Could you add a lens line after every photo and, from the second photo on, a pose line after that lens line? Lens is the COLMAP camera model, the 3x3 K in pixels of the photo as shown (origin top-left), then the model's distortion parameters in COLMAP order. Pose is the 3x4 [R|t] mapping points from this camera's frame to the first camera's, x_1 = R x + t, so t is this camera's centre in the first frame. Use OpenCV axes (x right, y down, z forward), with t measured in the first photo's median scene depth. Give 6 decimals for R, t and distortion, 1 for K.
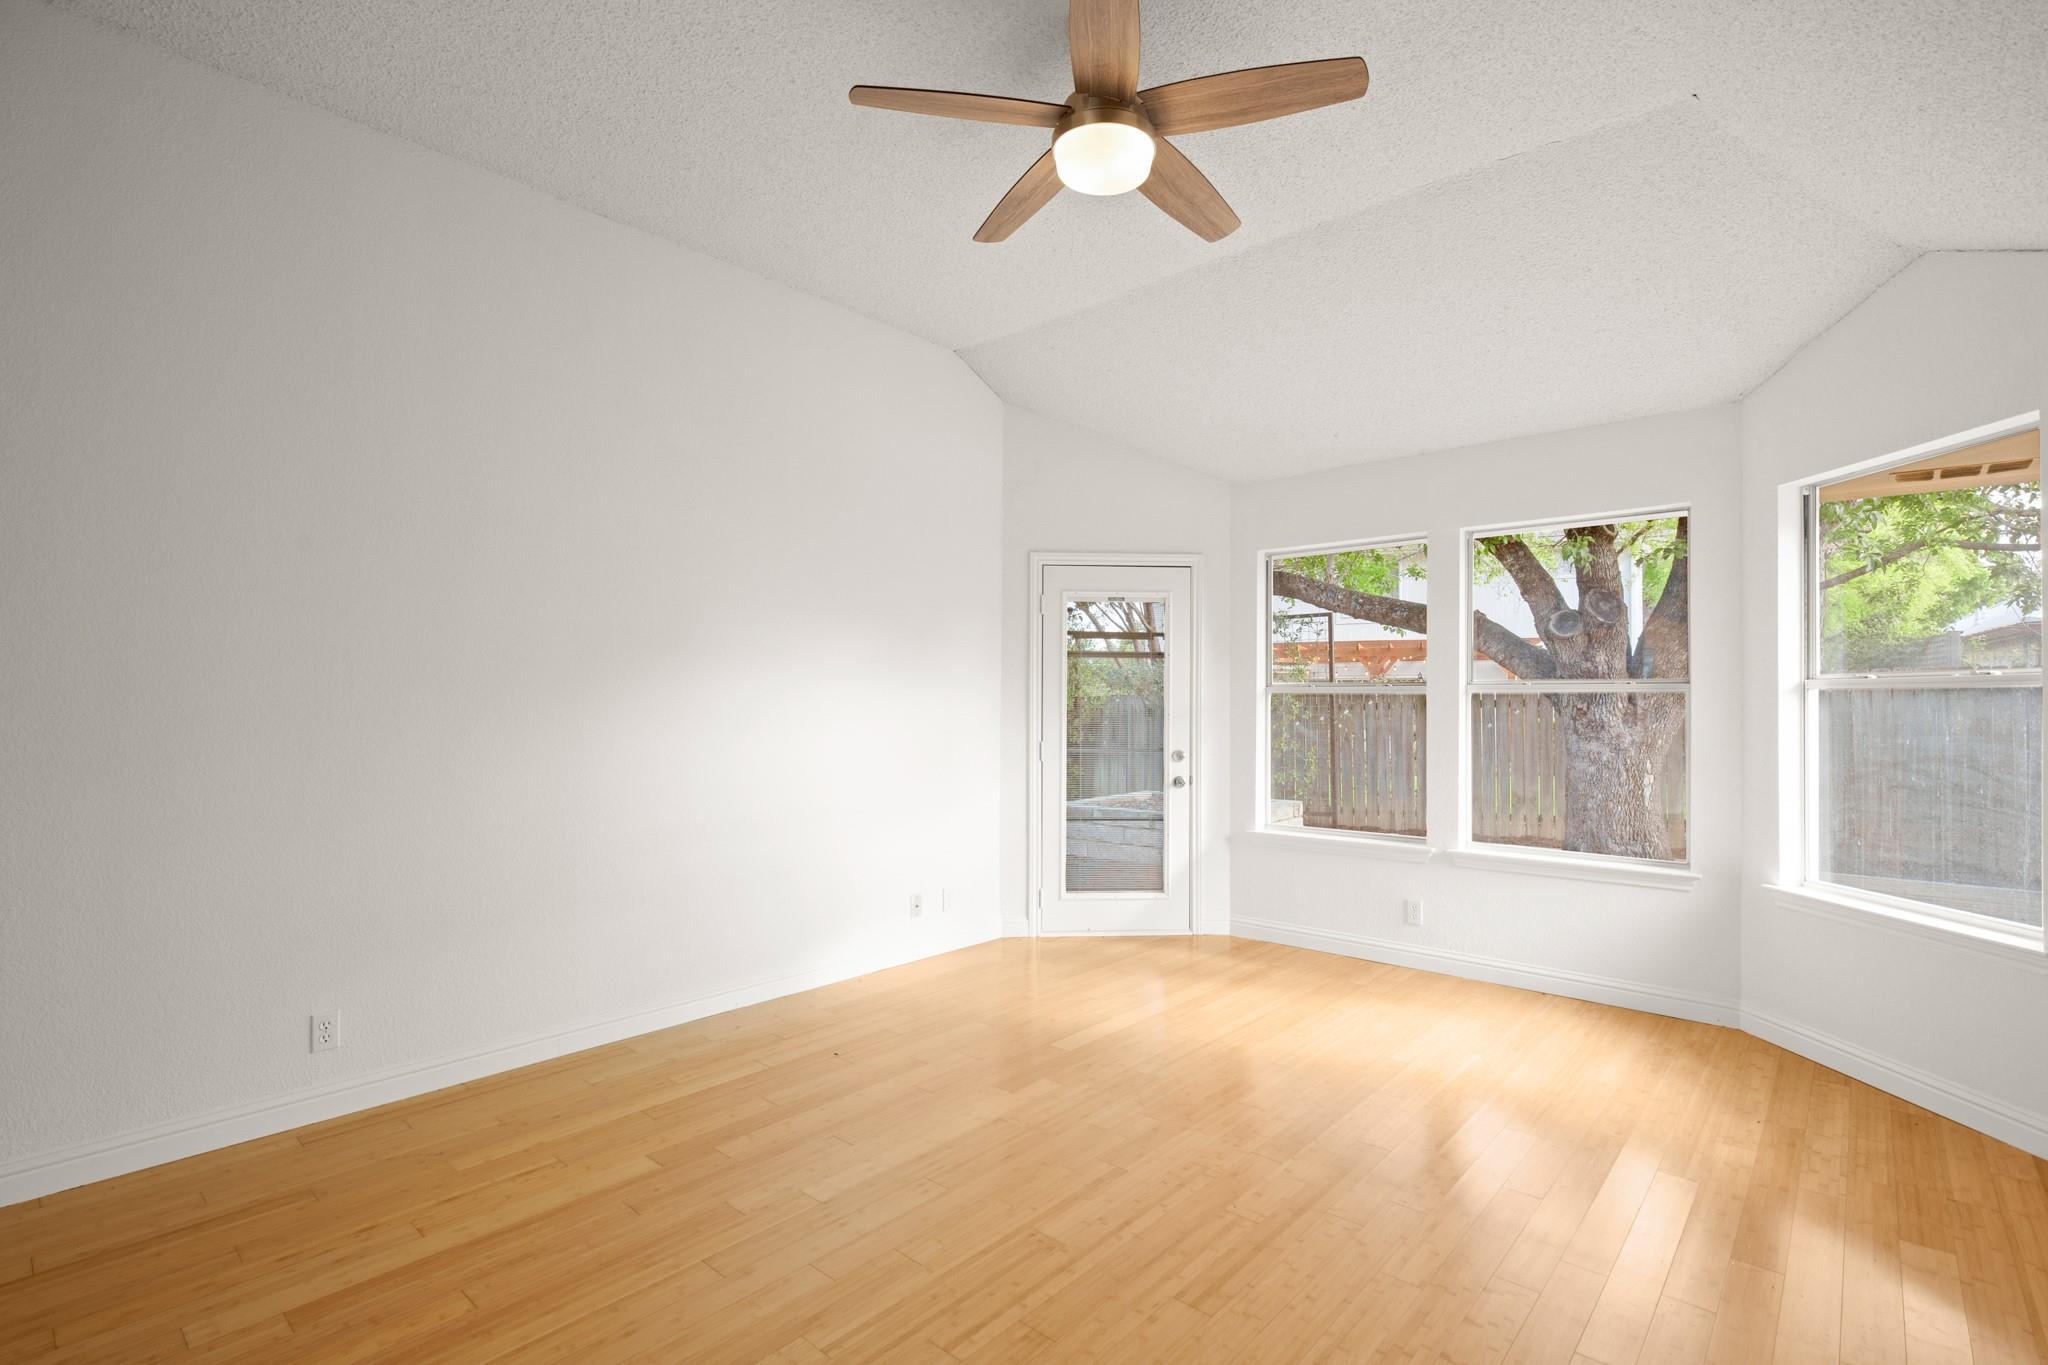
lens RADIAL K [[934.2, 0, 1027.5], [0, 934.2, 688.3], [0, 0, 1]] dist [-0.000197, -0.000136]
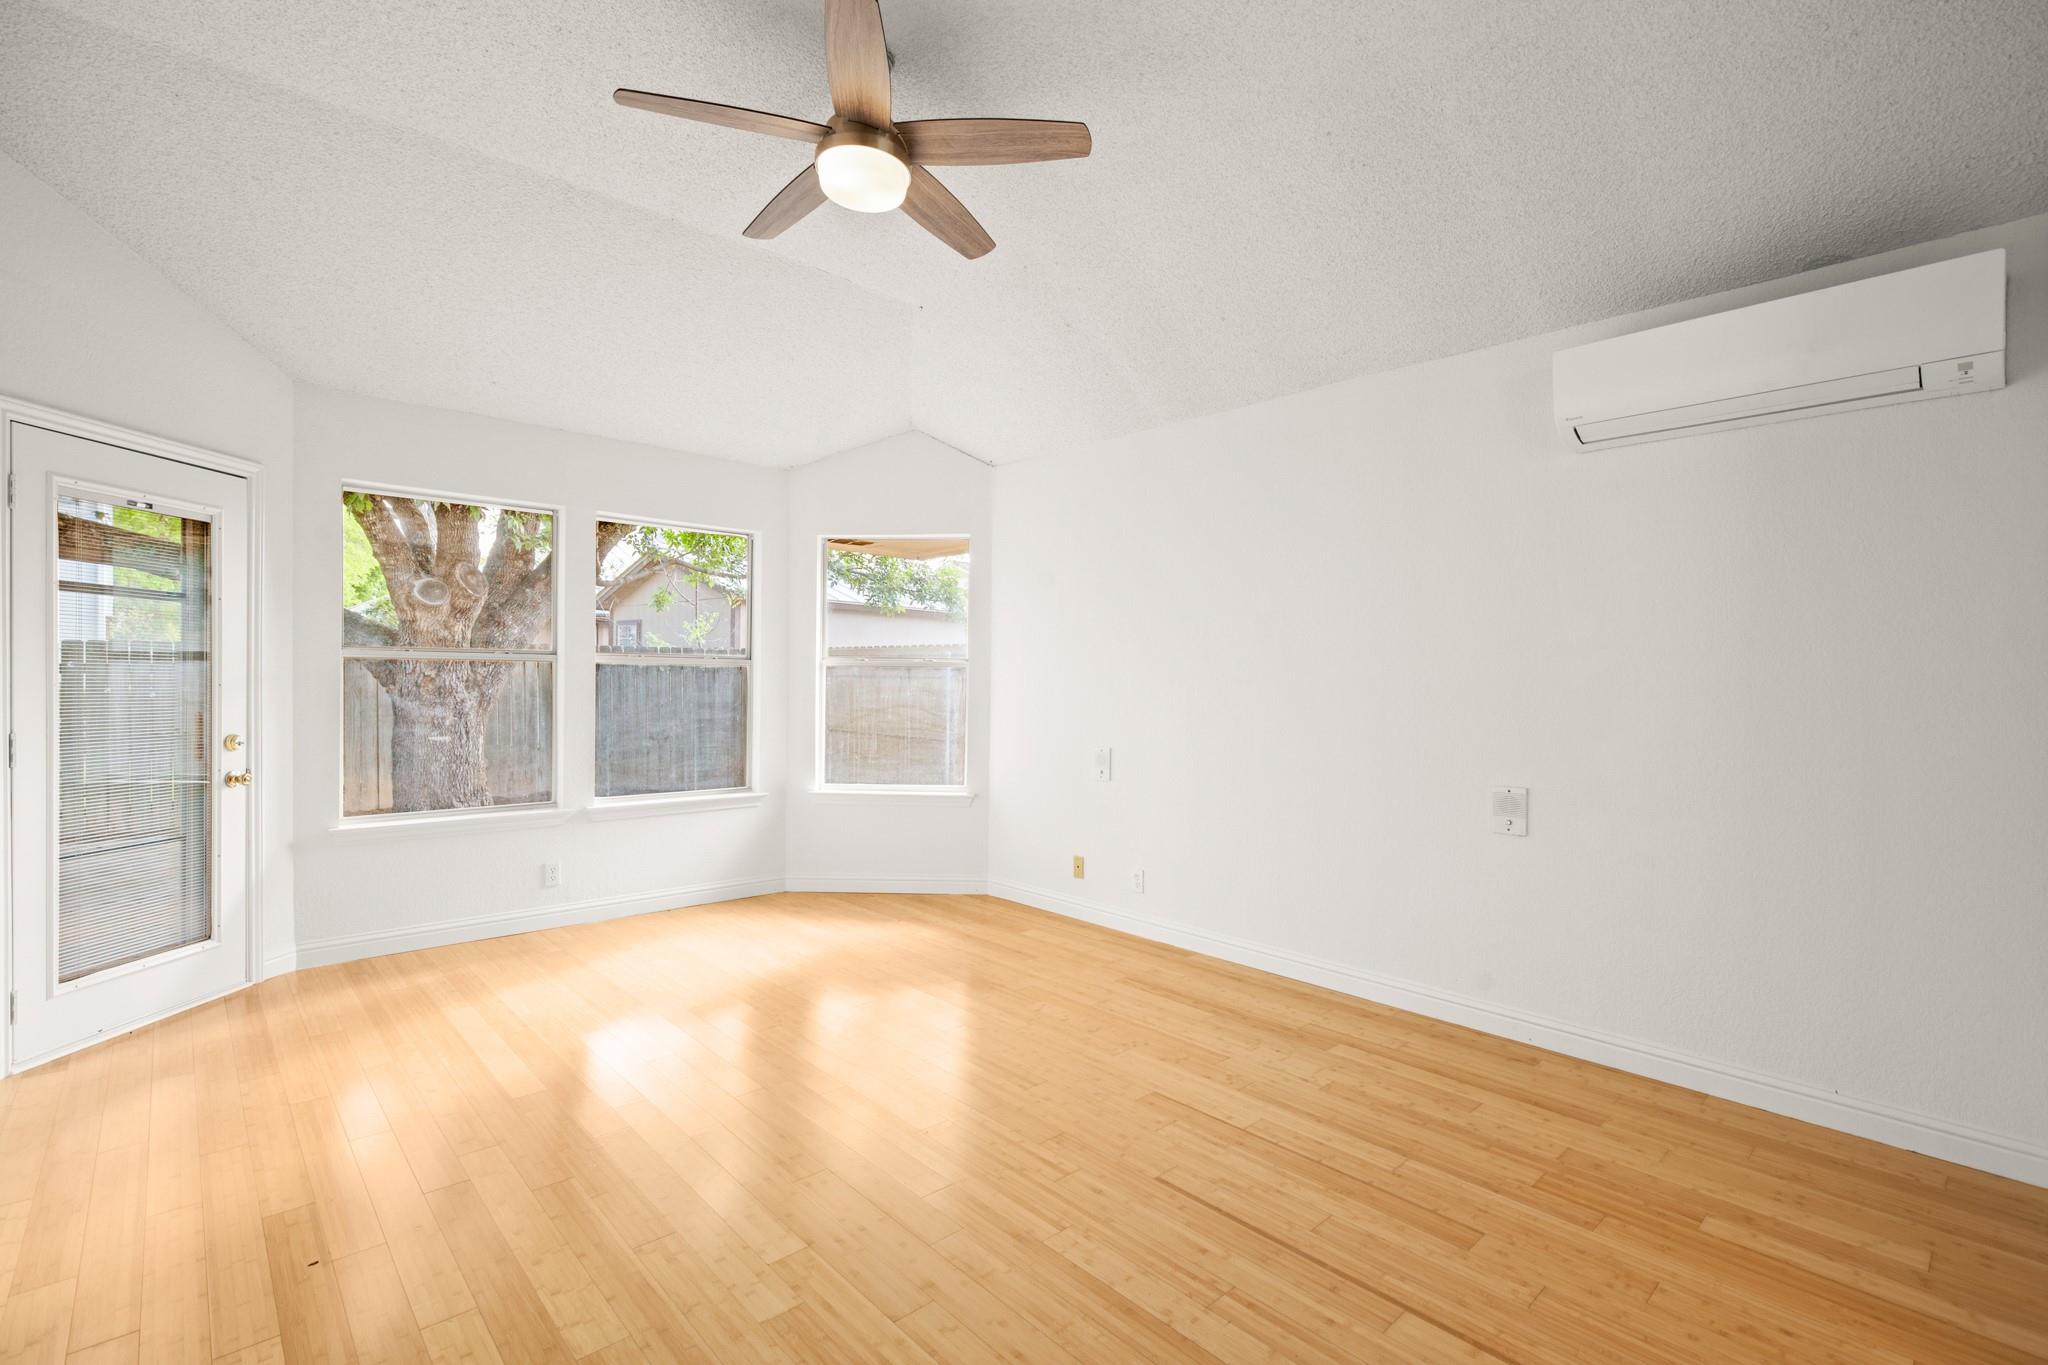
lens RADIAL K [[934.2, 0, 1026.3], [0, 934.2, 684.2], [0, 0, 1]] dist [-0.000197, -0.000136]
pose [[0.108836, -0.006361, 0.994039, -0.477881], [-0.026721, 0.999599, 0.009322, 0.005985], [-0.993701, -0.027577, 0.108622, 0.323892]]
